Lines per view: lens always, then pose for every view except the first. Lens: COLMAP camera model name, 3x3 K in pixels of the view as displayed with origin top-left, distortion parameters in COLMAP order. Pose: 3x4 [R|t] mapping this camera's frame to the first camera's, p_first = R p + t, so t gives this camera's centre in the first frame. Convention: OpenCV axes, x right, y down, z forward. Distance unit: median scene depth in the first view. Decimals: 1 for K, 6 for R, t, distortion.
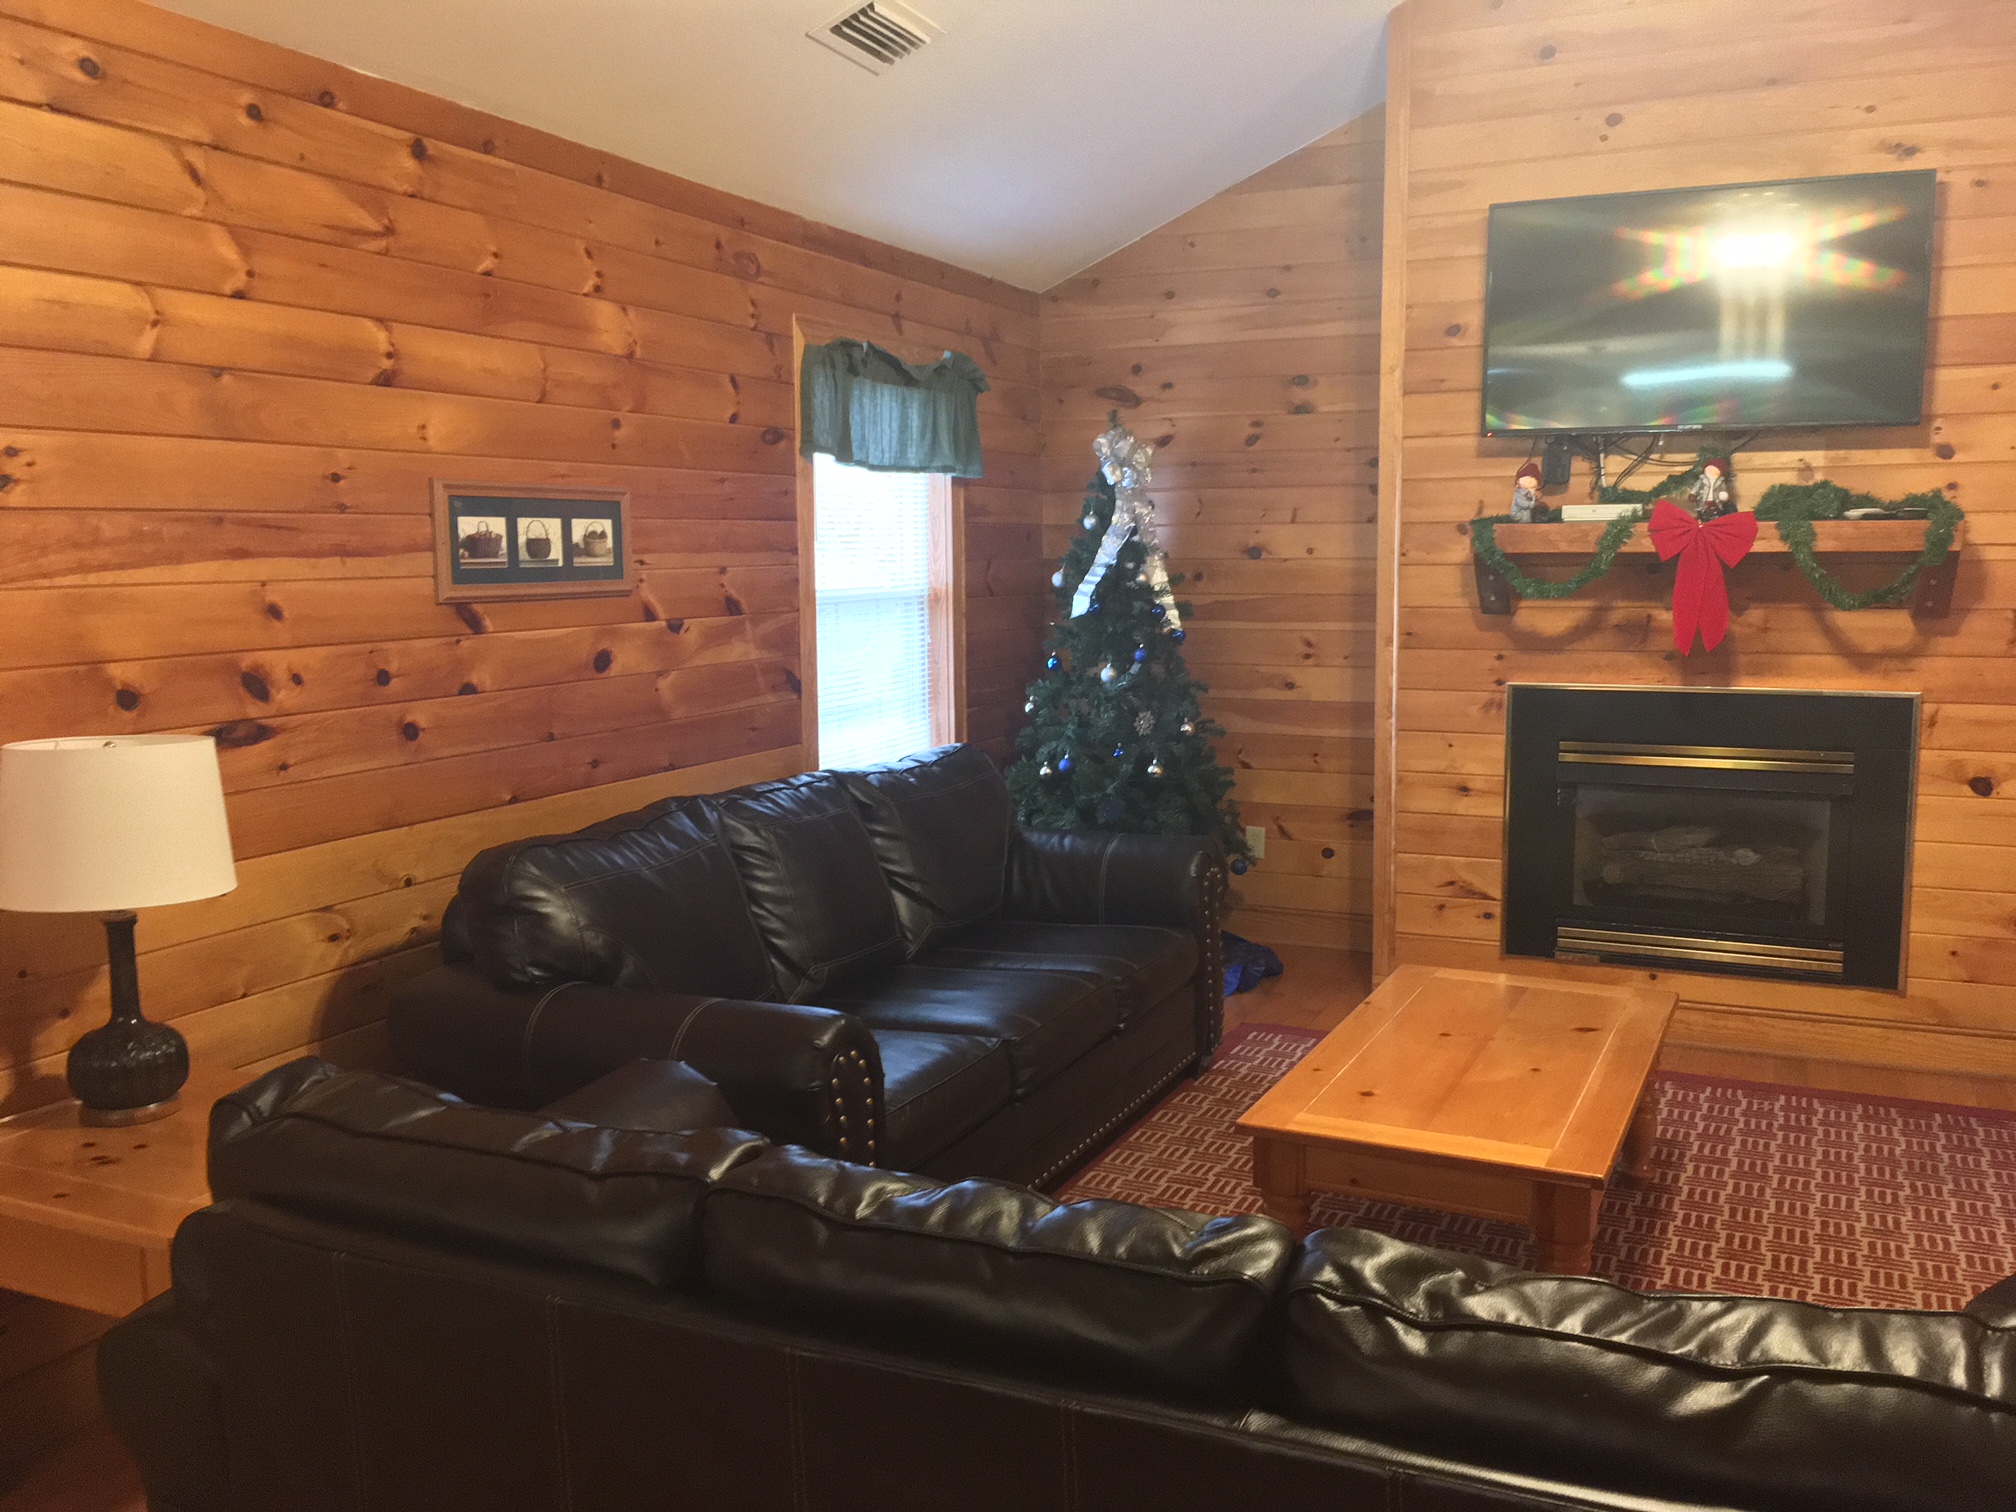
lens RADIAL K [[1716.5, 0, 1004.9], [0, 1716.5, 757.1], [0, 0, 1]] dist [0.058786, -0.081485]
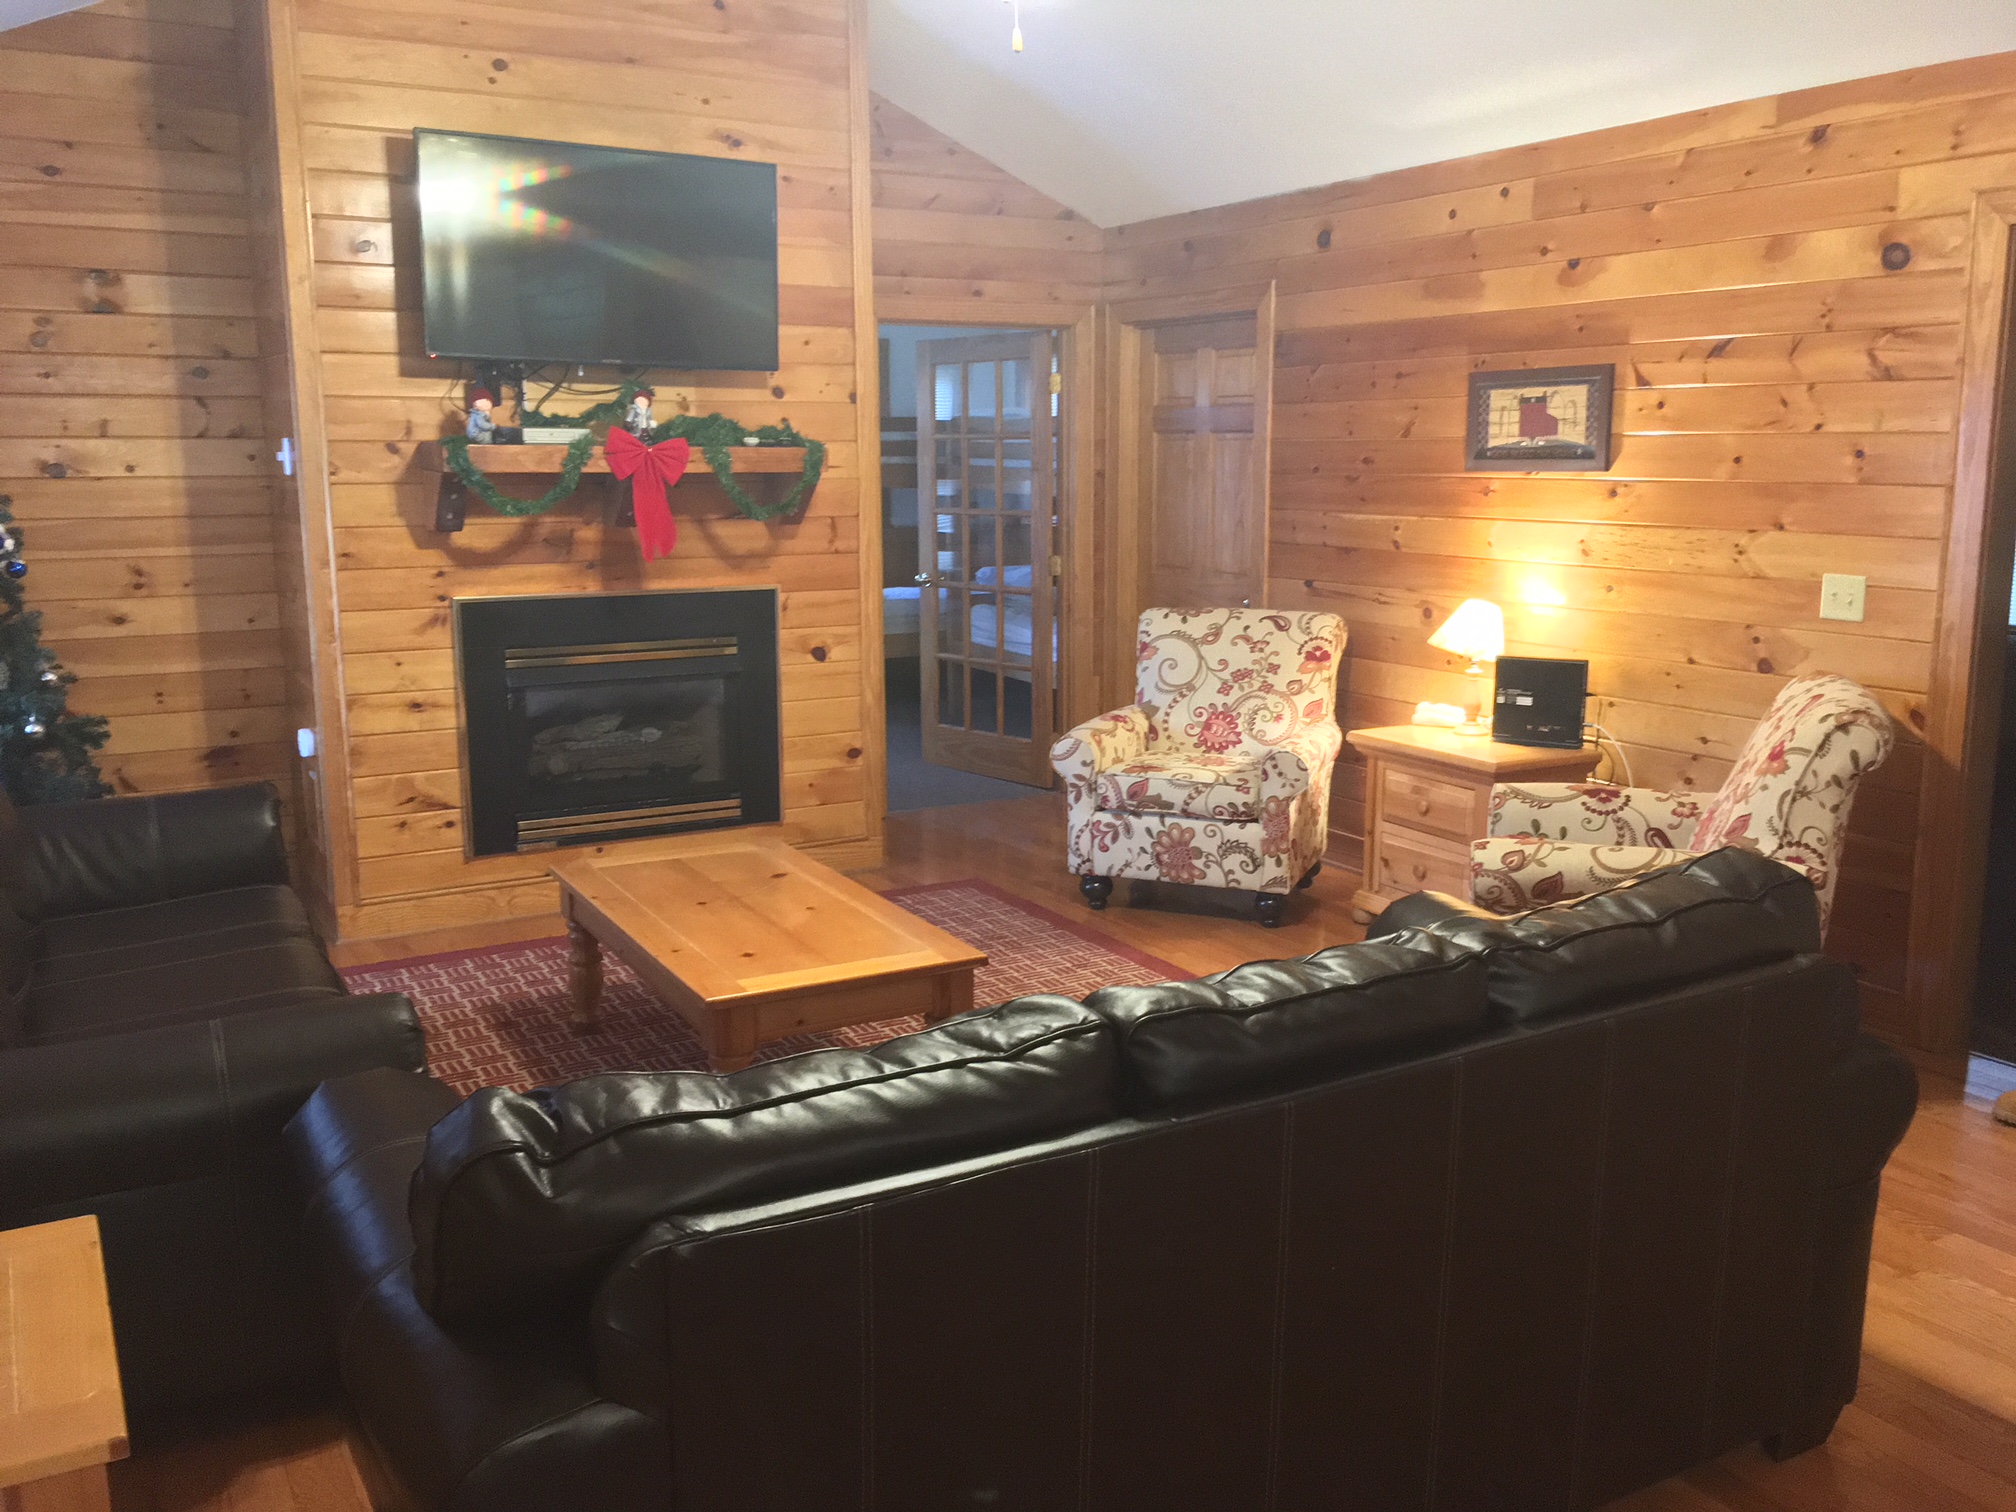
lens RADIAL K [[1716.5, 0, 1017.9], [0, 1716.5, 757.2], [0, 0, 1]] dist [0.058786, -0.081485]
pose [[0.574231, -0.137668, 0.807035, -0.381409], [0.097336, 0.990249, 0.099664, -0.019437], [-0.812886, 0.021324, 0.582032, 0.123775]]
